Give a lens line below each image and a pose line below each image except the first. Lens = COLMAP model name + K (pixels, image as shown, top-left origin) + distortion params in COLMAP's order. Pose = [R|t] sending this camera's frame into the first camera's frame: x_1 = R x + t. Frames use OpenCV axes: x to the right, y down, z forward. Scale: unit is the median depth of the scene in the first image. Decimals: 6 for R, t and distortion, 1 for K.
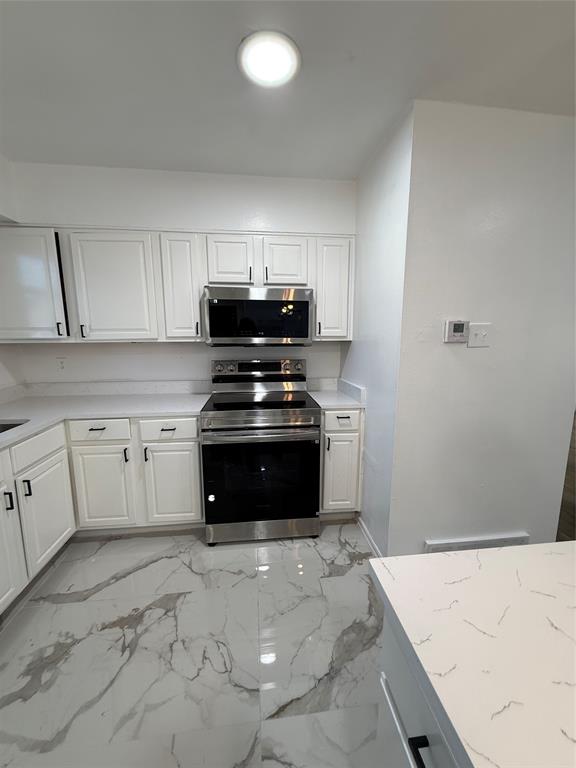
lens RADIAL K [[305.2, 0, 288.3], [0, 305.2, 380.0], [0, 0, 1]] dist [-0.001637, 0.001164]
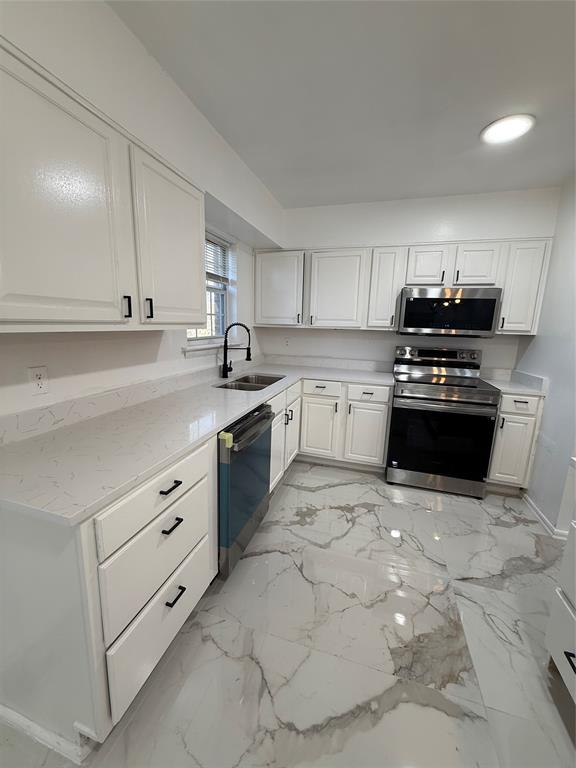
lens RADIAL K [[305.2, 0, 288.7], [0, 305.2, 380.3], [0, 0, 1]] dist [-0.001637, 0.001164]
pose [[0.917508, 0.100835, -0.384723, -0.189687], [-0.089730, 0.994868, 0.046760, 0.068259], [0.387464, -0.008382, 0.921847, -0.395087]]
